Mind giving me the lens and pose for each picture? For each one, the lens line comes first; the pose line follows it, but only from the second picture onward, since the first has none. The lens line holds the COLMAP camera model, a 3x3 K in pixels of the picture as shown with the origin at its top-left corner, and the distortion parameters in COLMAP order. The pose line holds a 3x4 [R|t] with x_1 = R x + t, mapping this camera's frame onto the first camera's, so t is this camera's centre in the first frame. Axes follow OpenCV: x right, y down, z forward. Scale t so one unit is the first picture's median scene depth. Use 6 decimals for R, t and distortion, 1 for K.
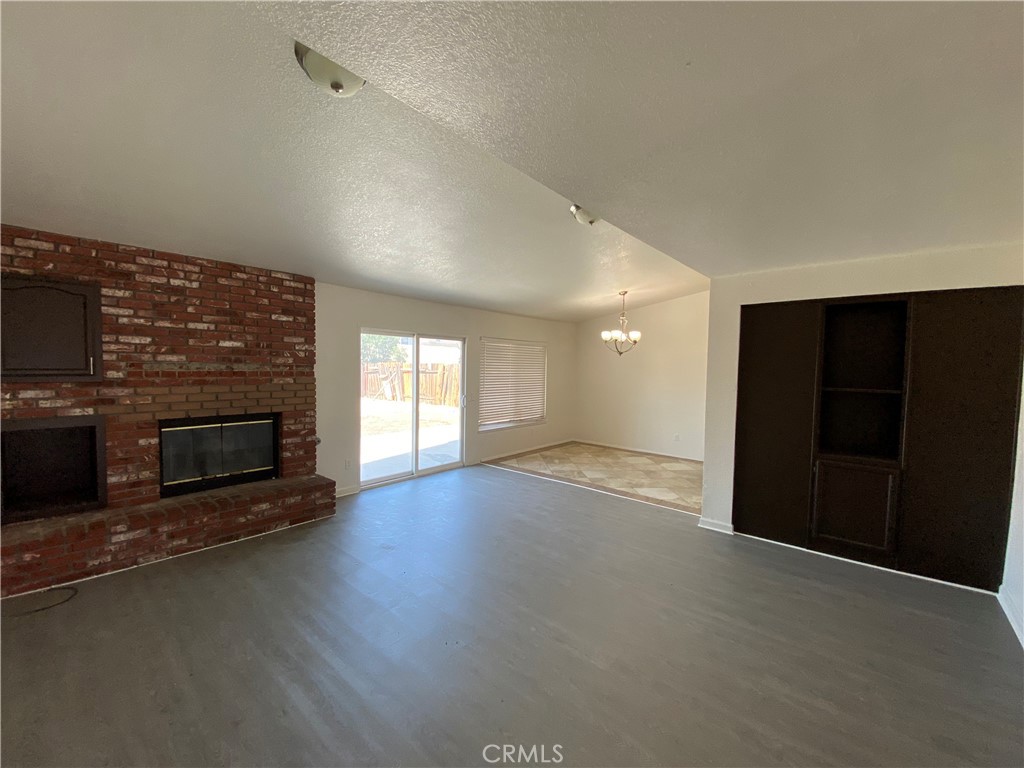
lens RADIAL K [[412.2, 0, 510.1], [0, 412.2, 386.9], [0, 0, 1]] dist [0.022840, -0.020663]
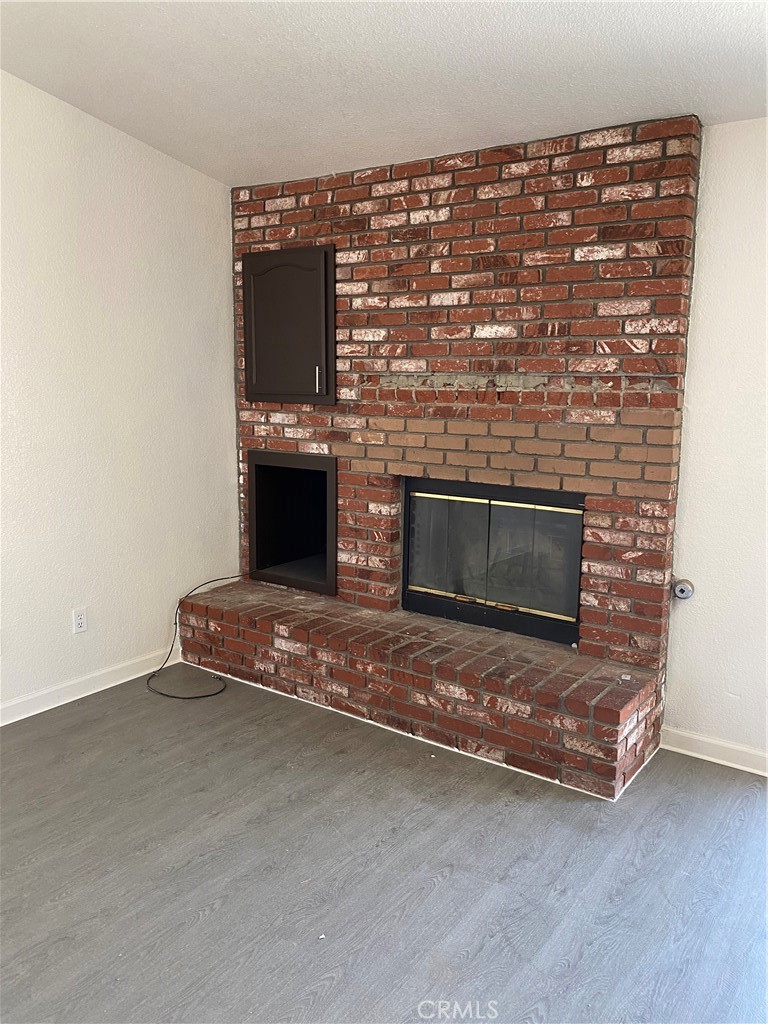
lens RADIAL K [[764.7, 0, 386.2], [0, 764.7, 504.9], [0, 0, 1]] dist [0.091264, -0.195507]
pose [[0.120219, 0.145334, -0.982052, 0.195652], [-0.059393, 0.988507, 0.139019, -0.025927], [0.990969, 0.041614, 0.127469, 0.832050]]
